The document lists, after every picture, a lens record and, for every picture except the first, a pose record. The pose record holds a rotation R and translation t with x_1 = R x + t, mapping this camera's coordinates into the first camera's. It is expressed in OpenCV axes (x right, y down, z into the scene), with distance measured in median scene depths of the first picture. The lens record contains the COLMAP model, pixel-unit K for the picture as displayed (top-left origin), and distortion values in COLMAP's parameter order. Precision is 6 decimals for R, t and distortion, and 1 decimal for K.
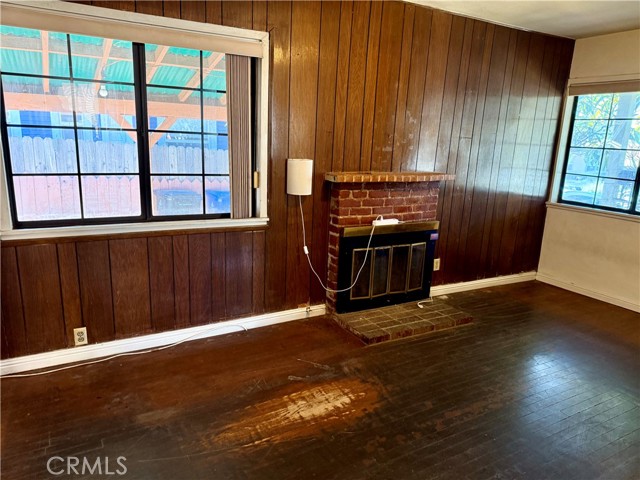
lens RADIAL K [[449.4, 0, 319.7], [0, 449.4, 246.0], [0, 0, 1]] dist [0.038955, -0.023351]
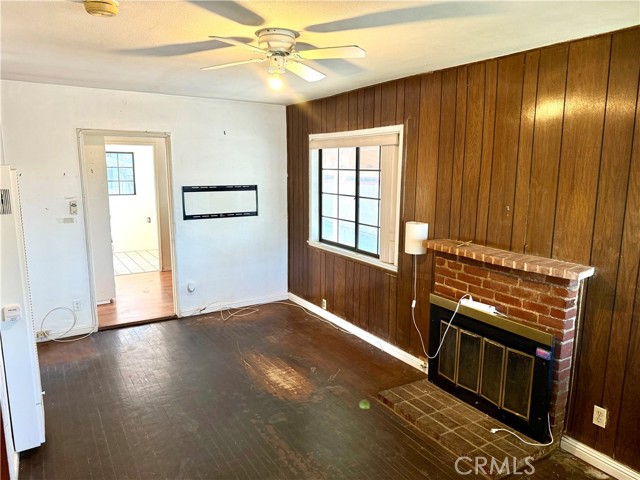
lens RADIAL K [[449.4, 0, 319.0], [0, 449.4, 237.0], [0, 0, 1]] dist [0.038955, -0.023351]
pose [[0.026711, 0.114852, -0.993023, 1.024520], [-0.241820, 0.964617, 0.105061, -0.205349], [0.969953, 0.237327, 0.053540, 0.663421]]
